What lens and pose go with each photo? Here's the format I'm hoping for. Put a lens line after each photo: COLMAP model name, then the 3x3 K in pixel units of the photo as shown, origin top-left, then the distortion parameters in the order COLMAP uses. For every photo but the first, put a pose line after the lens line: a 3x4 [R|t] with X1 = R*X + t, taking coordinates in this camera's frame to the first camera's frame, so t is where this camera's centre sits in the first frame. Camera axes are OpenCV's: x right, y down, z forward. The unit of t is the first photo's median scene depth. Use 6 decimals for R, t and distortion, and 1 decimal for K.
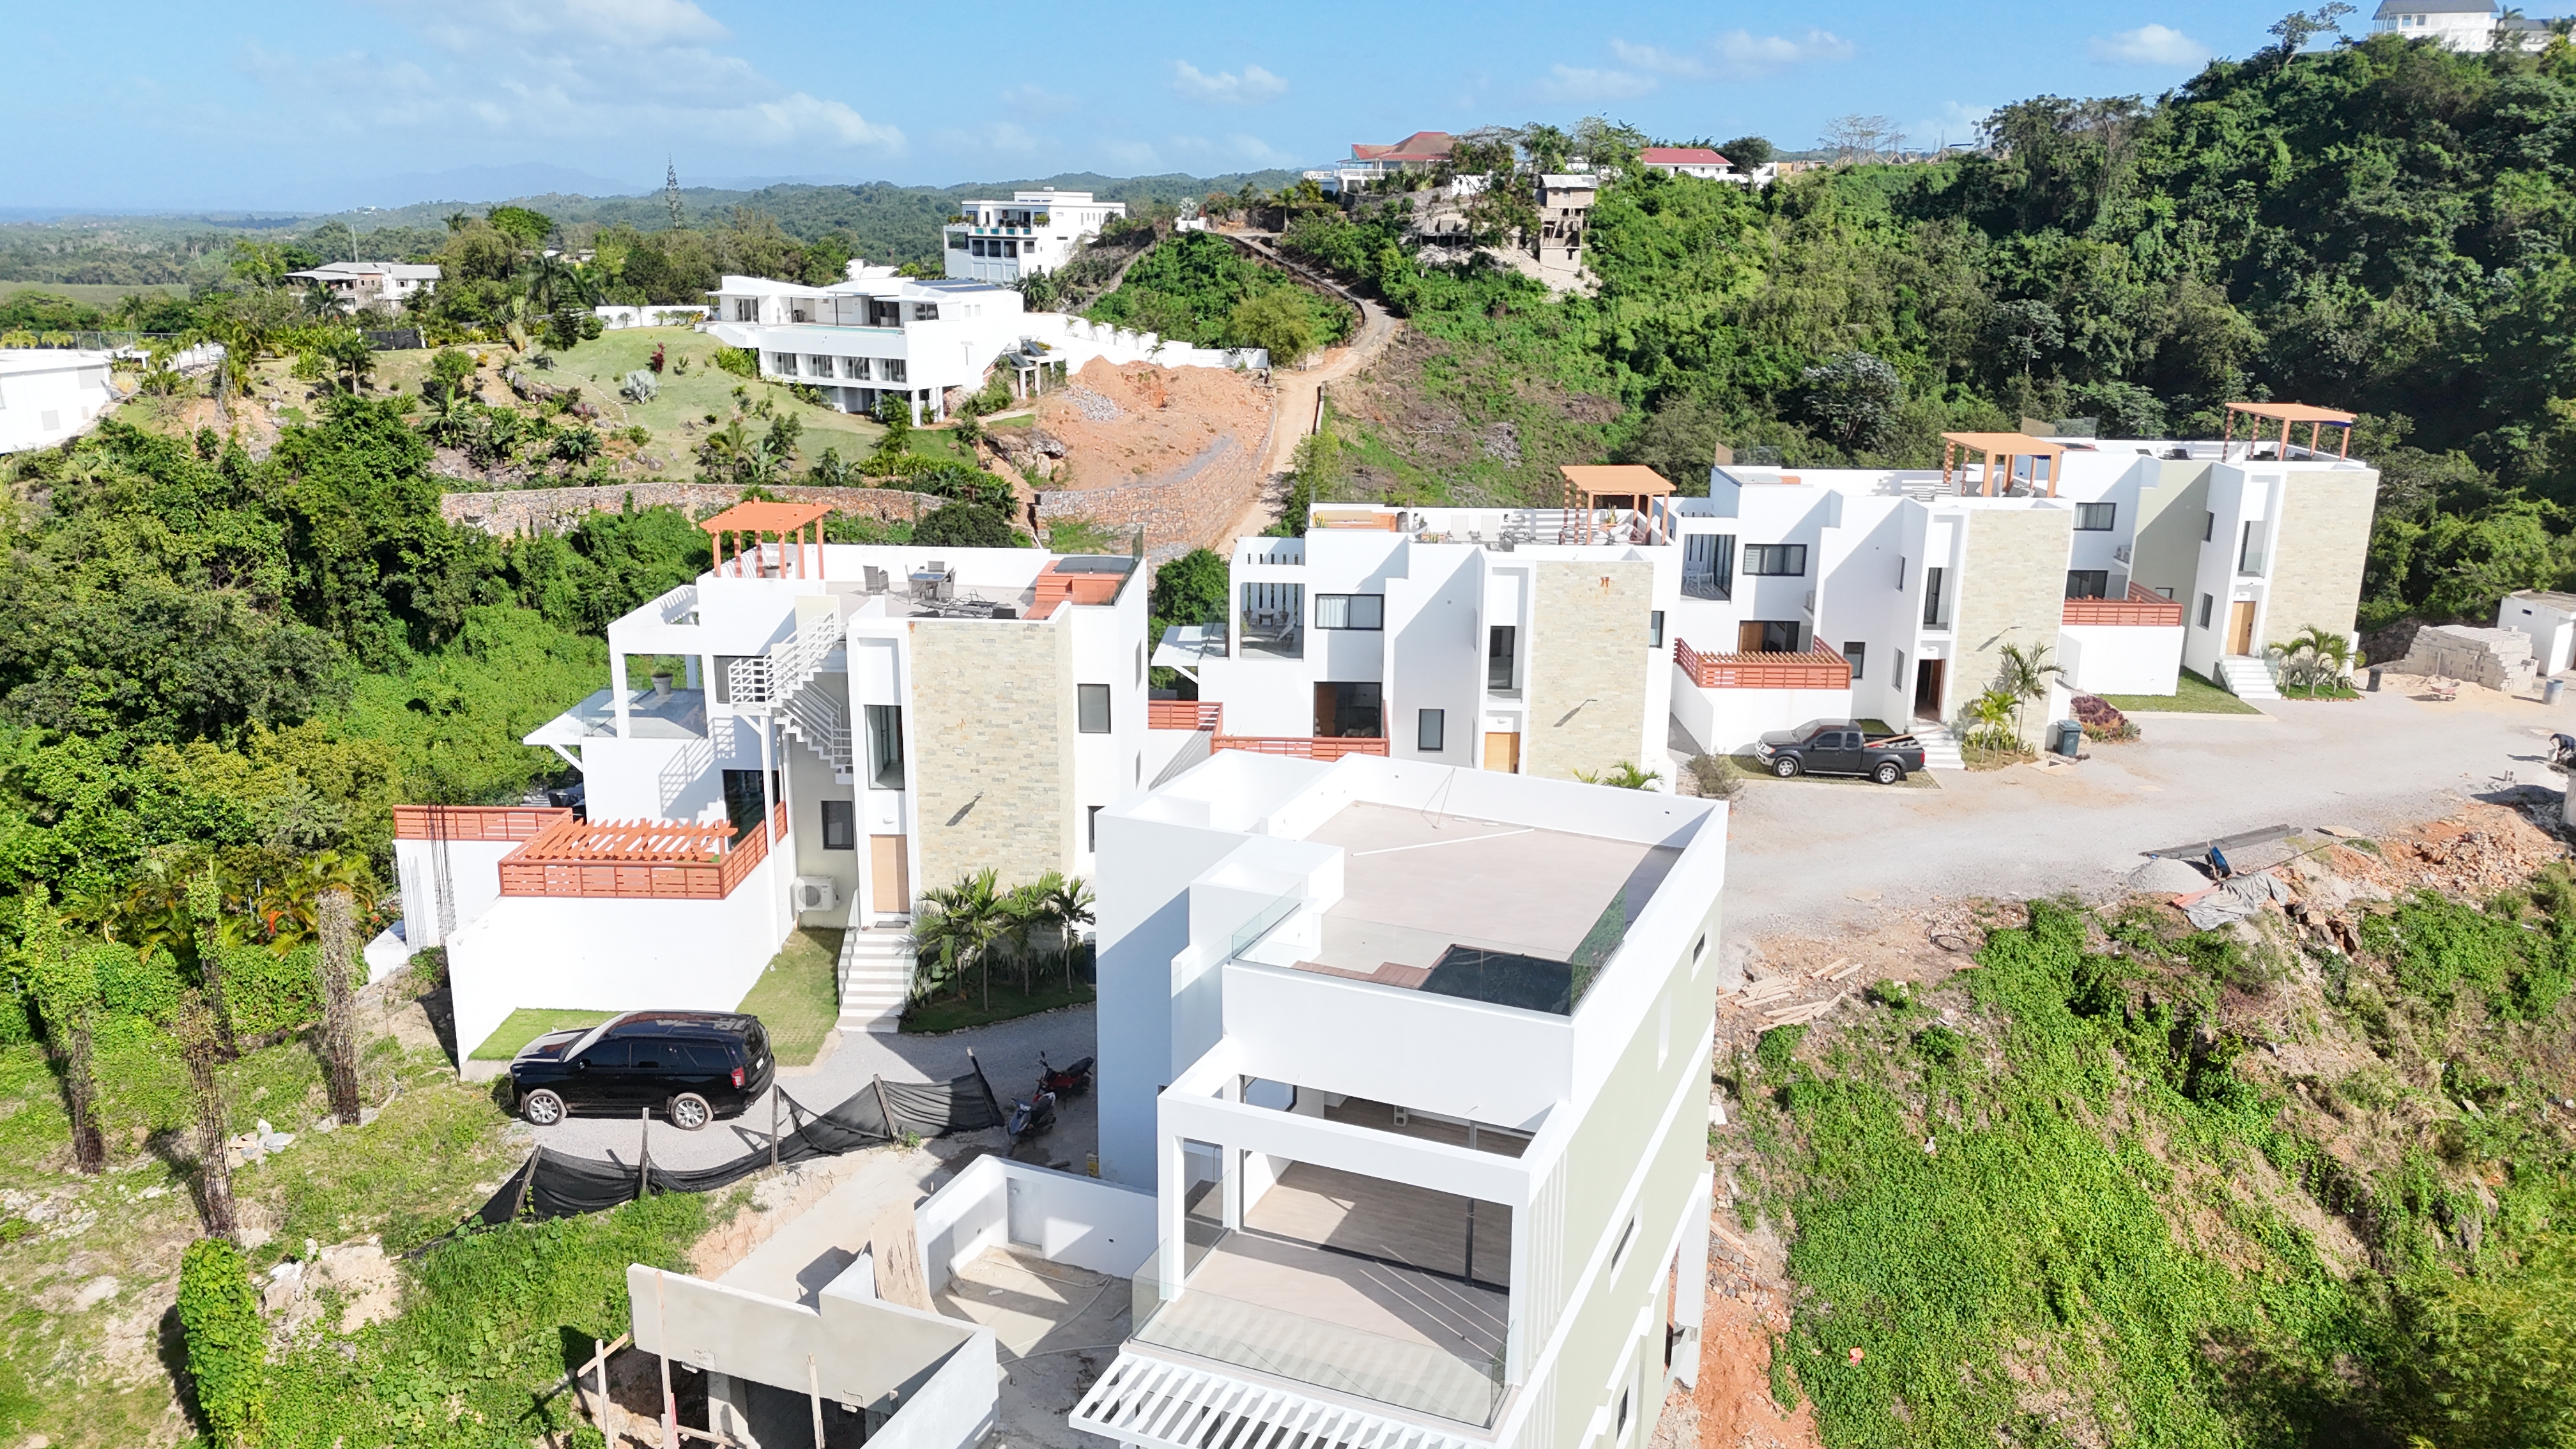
lens RADIAL K [[1891.1, 0, 1287.8], [0, 1891.1, 729.7], [0, 0, 1]] dist [0.067081, -0.057678]
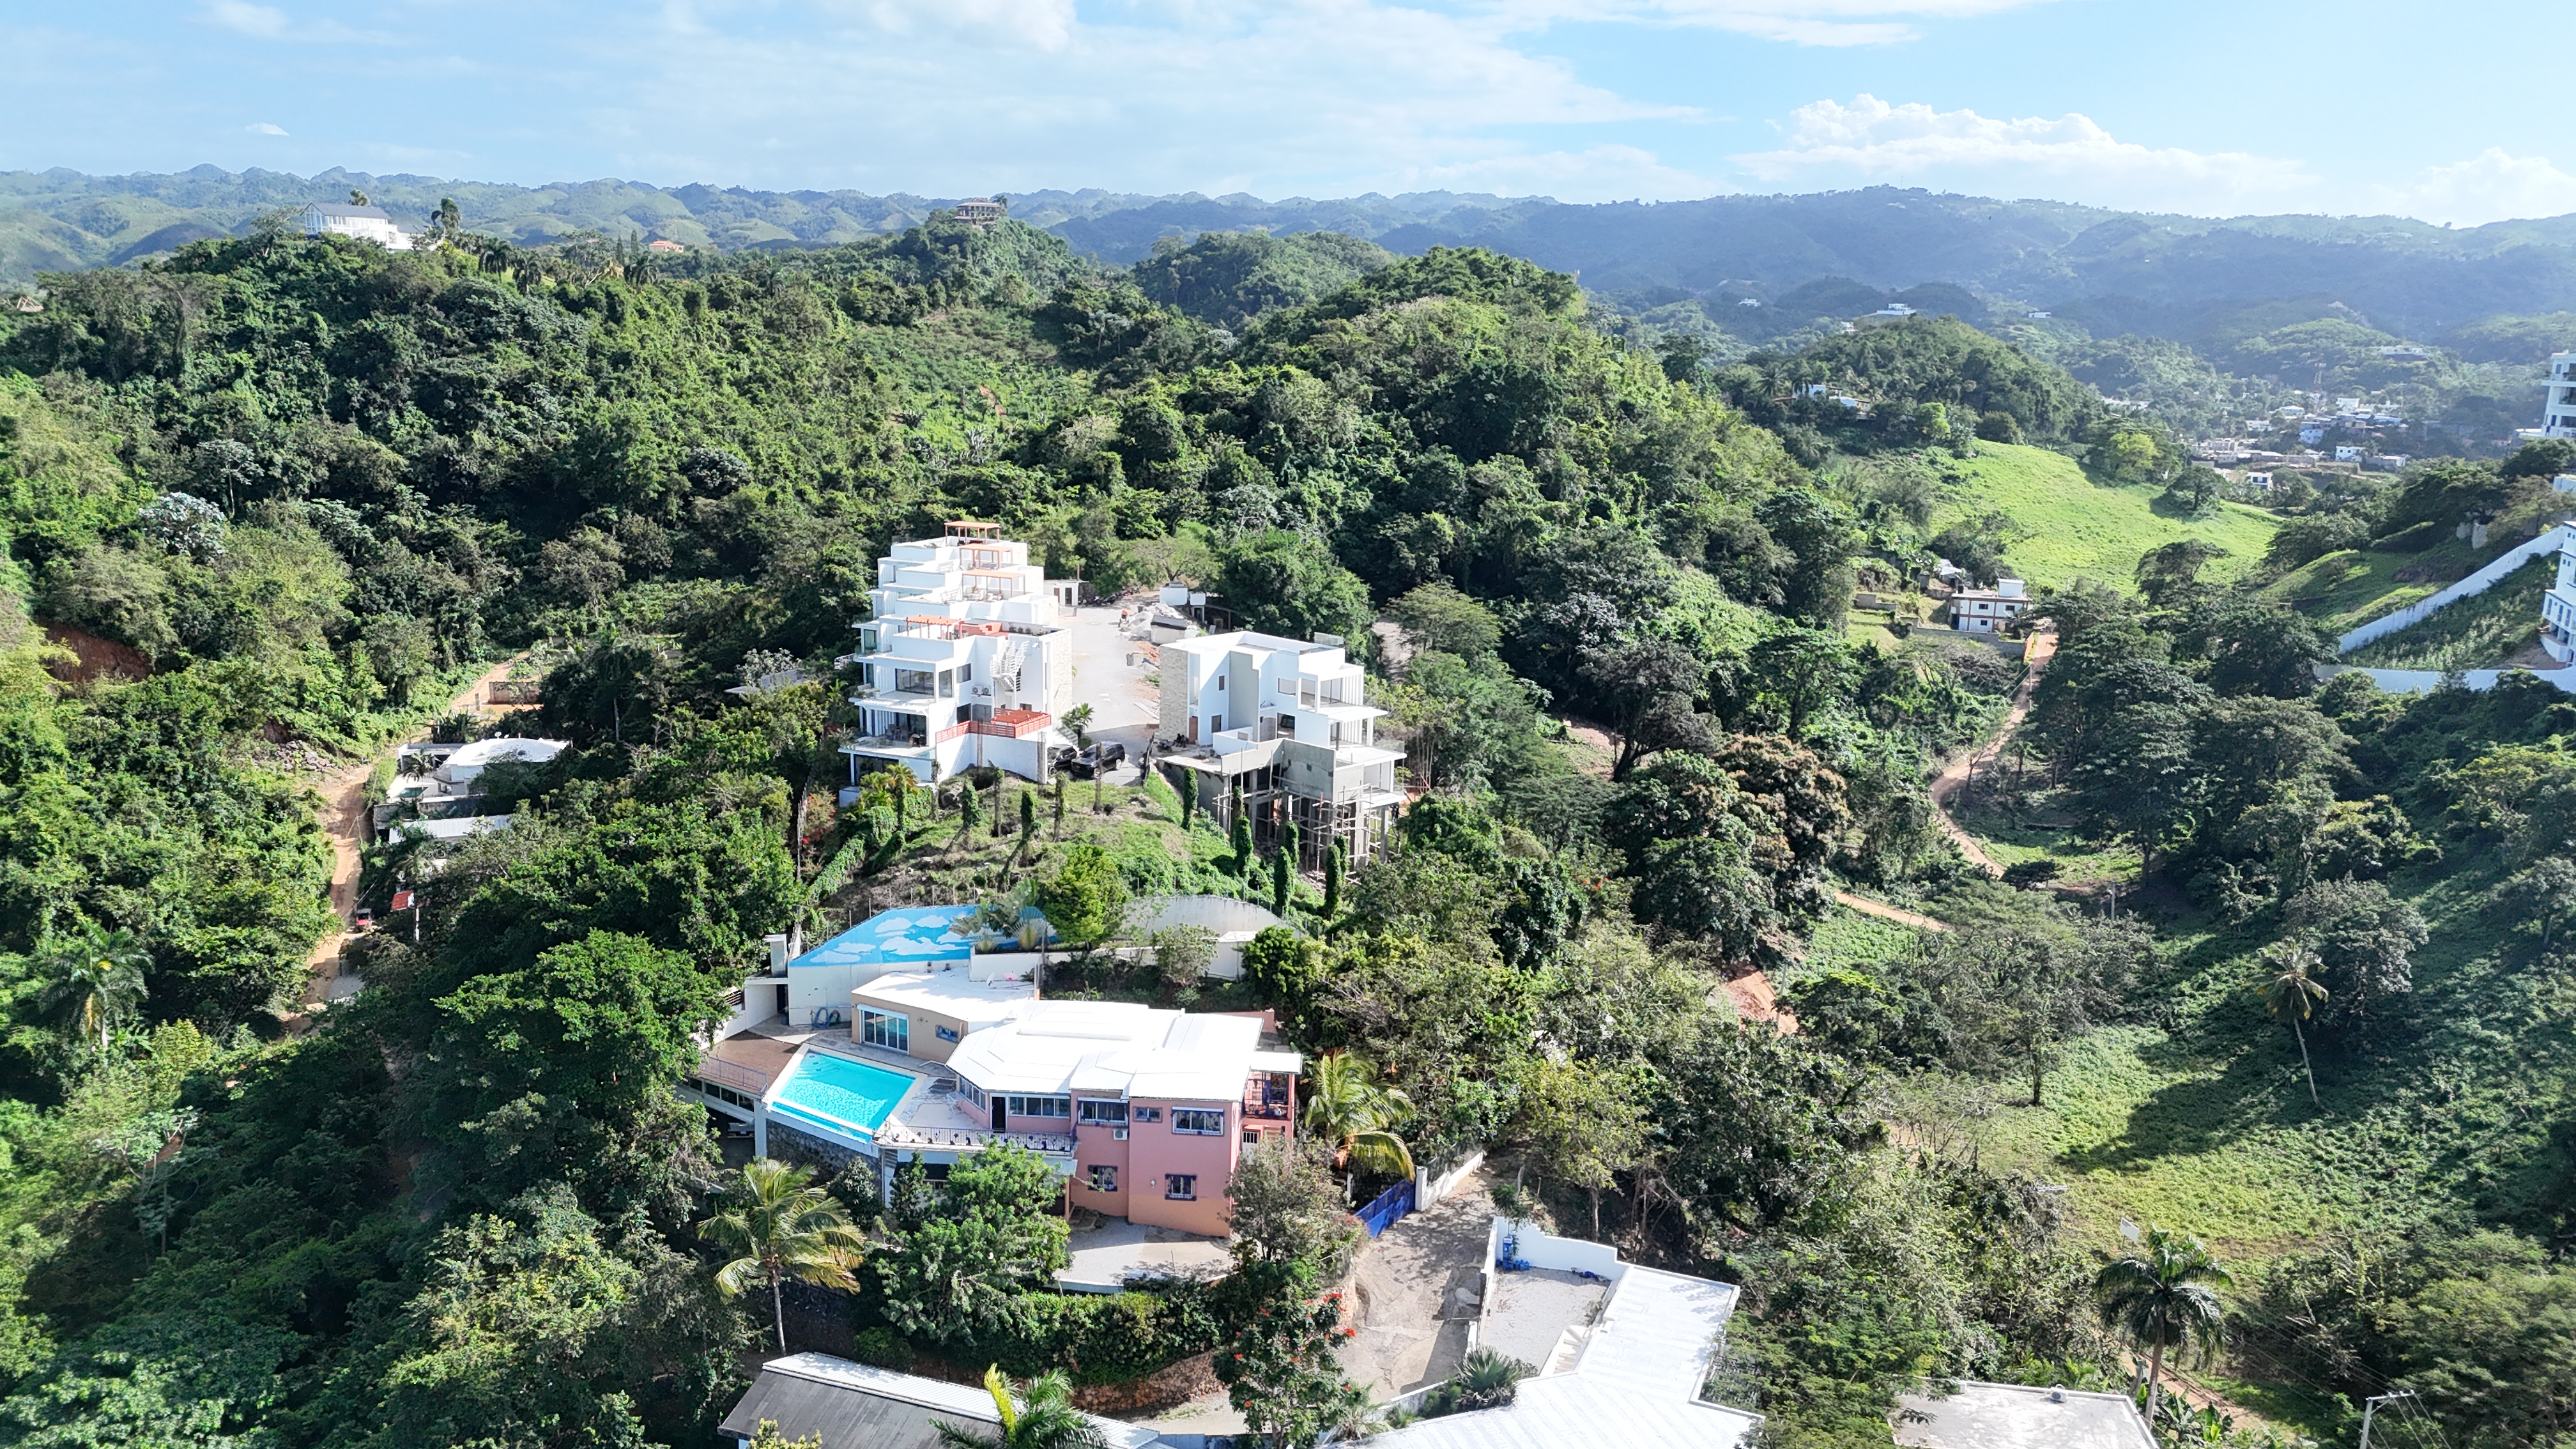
lens RADIAL K [[1890.3, 0, 1288.9], [0, 1890.3, 713.4], [0, 0, 1]] dist [0.088754, -0.096136]
pose [[0.367013, -0.192080, 0.910168, -0.645923], [0.223689, 0.967962, 0.114077, -0.043693], [-0.902920, 0.161727, 0.398221, -0.137427]]
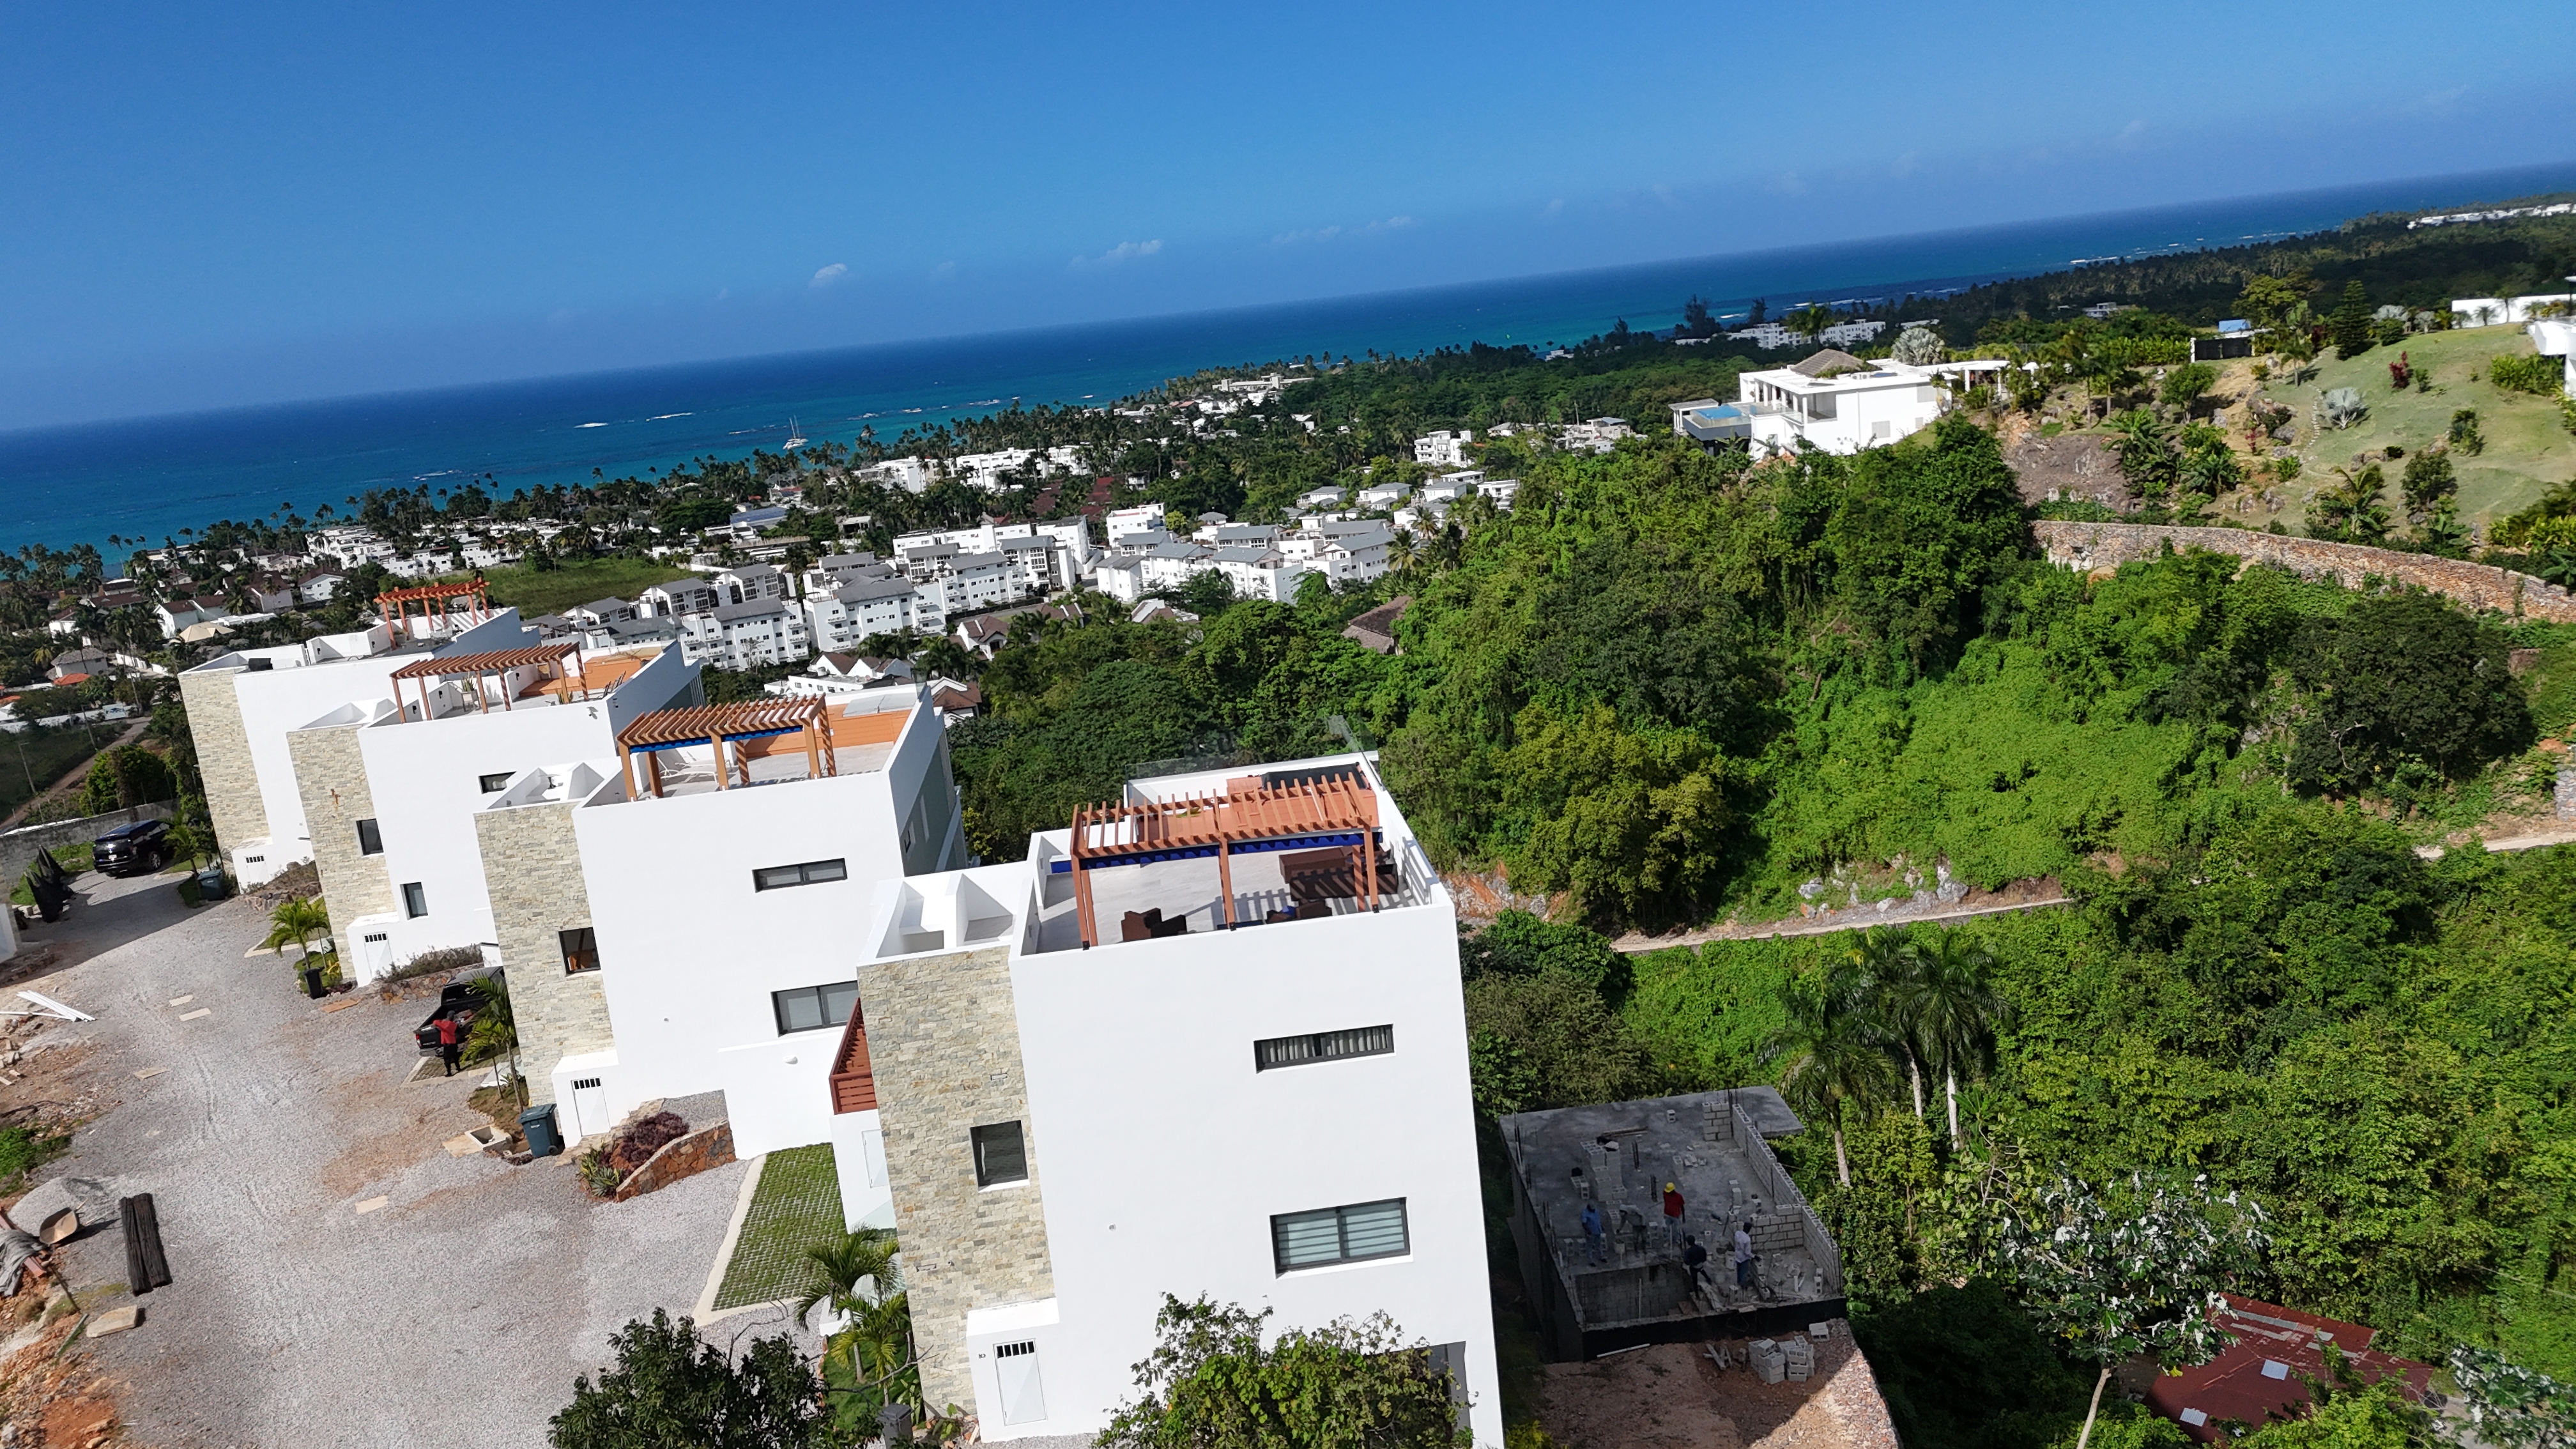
lens RADIAL K [[1885.3, 0, 1288.0], [0, 1885.3, 724.5], [0, 0, 1]] dist [0.094115, -0.097108]
pose [[0.122915, 0.197125, -0.972643, 0.349887], [-0.157128, 0.971578, 0.177053, -0.098867], [0.979899, 0.131067, 0.150395, 0.362169]]
